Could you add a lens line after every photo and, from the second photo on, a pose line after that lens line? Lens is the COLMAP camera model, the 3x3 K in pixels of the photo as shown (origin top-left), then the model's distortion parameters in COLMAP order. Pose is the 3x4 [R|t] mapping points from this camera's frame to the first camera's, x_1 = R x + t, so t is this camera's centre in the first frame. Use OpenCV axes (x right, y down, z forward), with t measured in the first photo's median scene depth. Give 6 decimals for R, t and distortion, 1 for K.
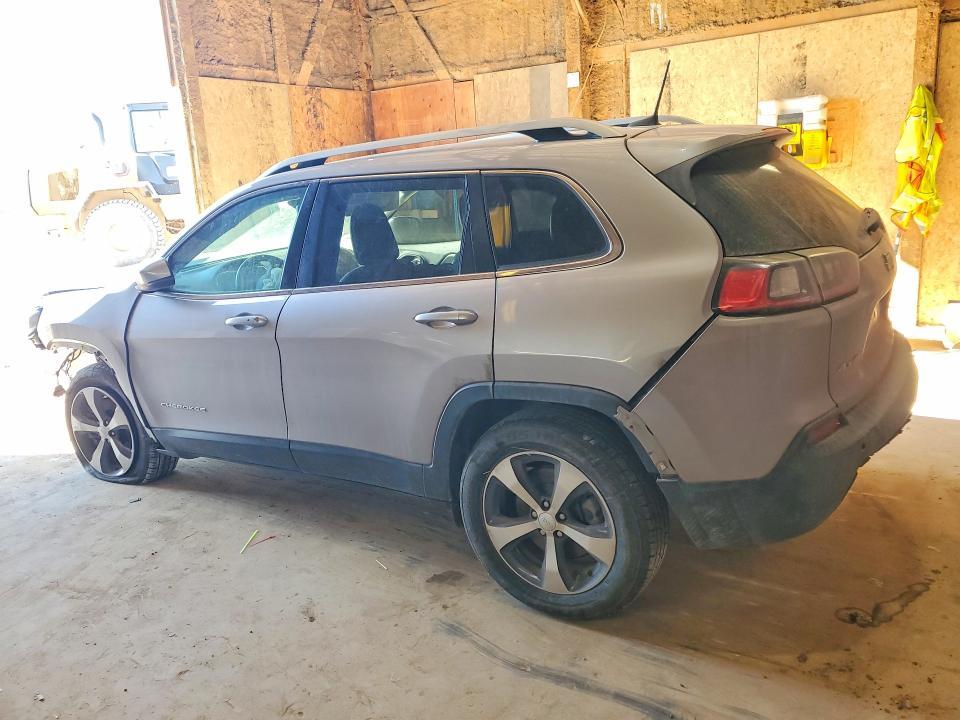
lens RADIAL K [[753.7, 0, 480.0], [0, 753.7, 360.0], [0, 0, 1]] dist [0.006315, 0.003902]
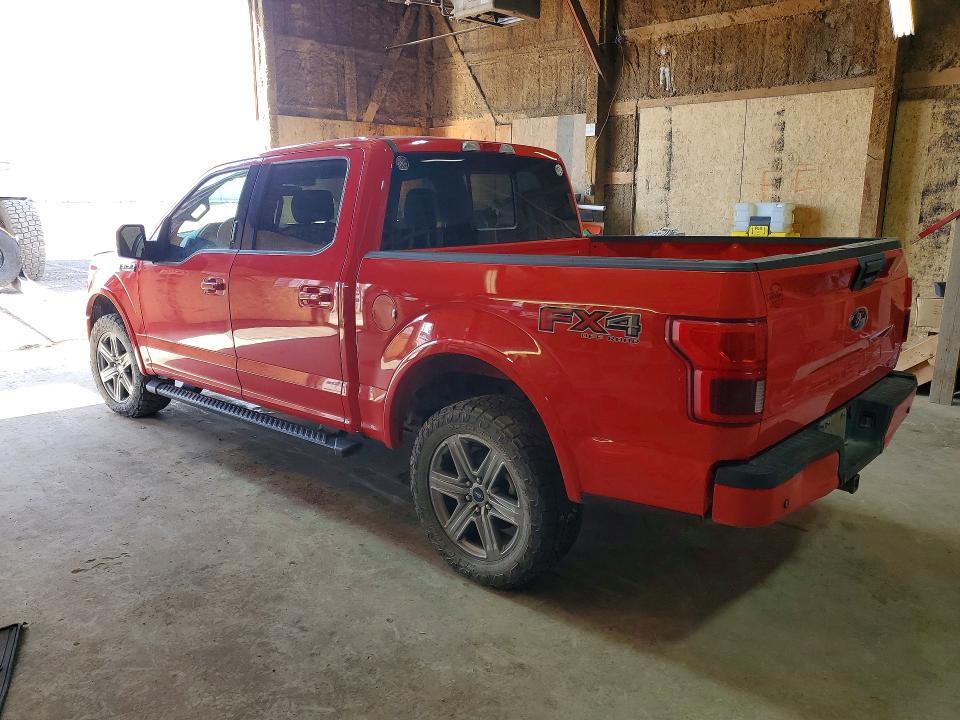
lens RADIAL K [[736.8, 0, 480.0], [0, 736.8, 360.0], [0, 0, 1]] dist [0.003644, 0.008876]
pose [[0.988840, 0.082412, -0.124112, 0.124809], [-0.083819, 0.996462, -0.006149, -0.000652], [0.123166, 0.016483, 0.992249, -0.129354]]
